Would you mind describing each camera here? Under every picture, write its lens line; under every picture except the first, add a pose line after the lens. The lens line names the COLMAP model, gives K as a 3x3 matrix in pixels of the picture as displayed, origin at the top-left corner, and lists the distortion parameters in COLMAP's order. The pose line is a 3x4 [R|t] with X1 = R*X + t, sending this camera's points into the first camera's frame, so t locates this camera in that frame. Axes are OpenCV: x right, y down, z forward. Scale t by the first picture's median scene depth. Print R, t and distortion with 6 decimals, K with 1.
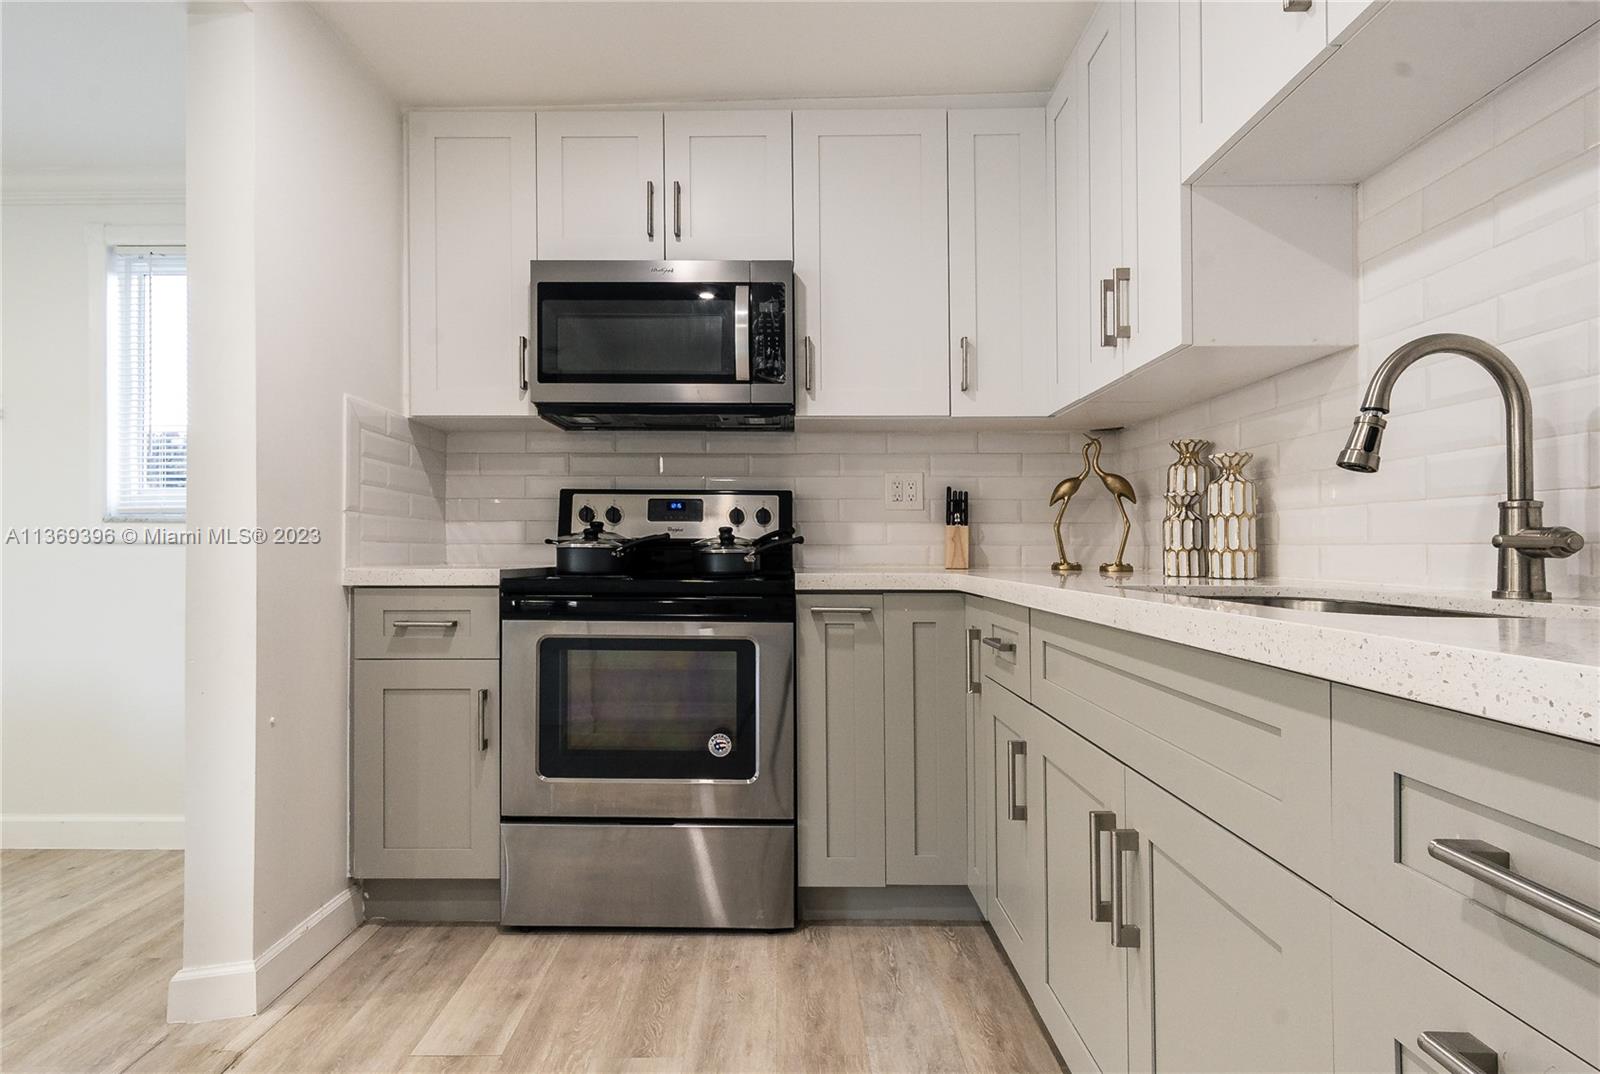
lens RADIAL K [[872.2, 0, 770.2], [0, 872.2, 537.6], [0, 0, 1]] dist [0.003144, 0.000205]
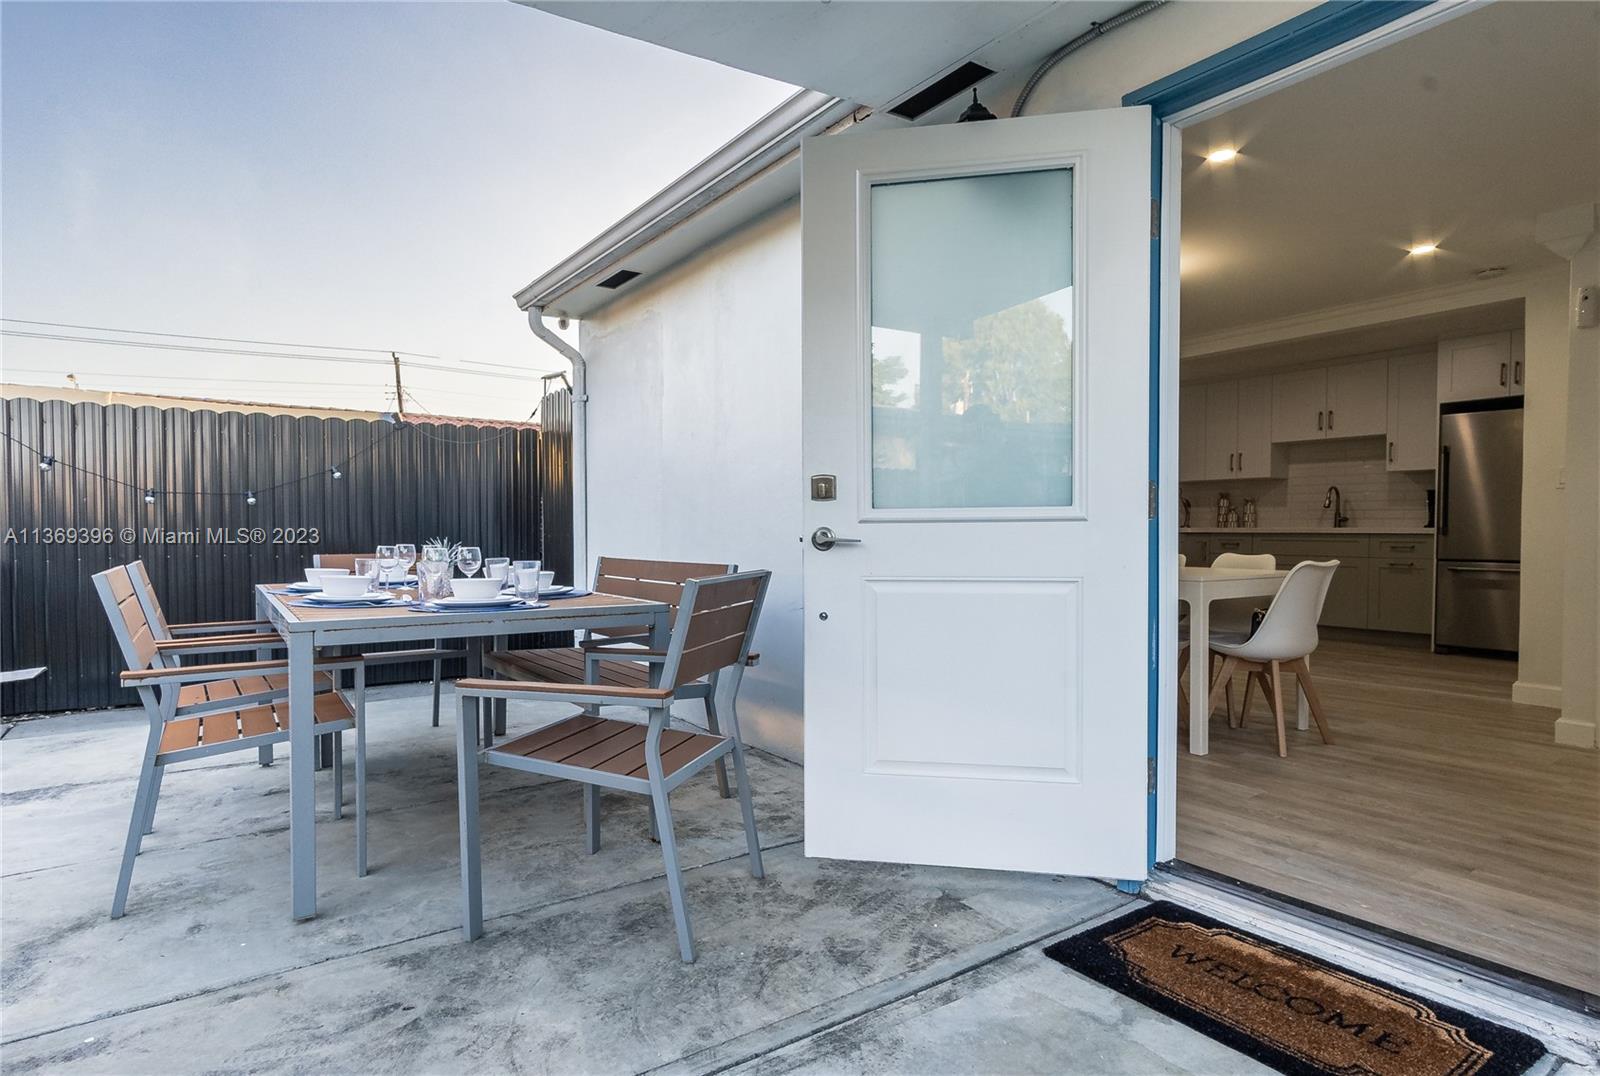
lens RADIAL K [[870.9, 0, 795.5], [0, 870.9, 553.8], [0, 0, 1]] dist [0.004356, 0.001057]
pose [[0.805261, -0.018430, 0.592634, -3.207869], [-0.005981, 0.999213, 0.039201, 0.016298], [-0.592890, -0.035111, 0.804517, -0.934195]]
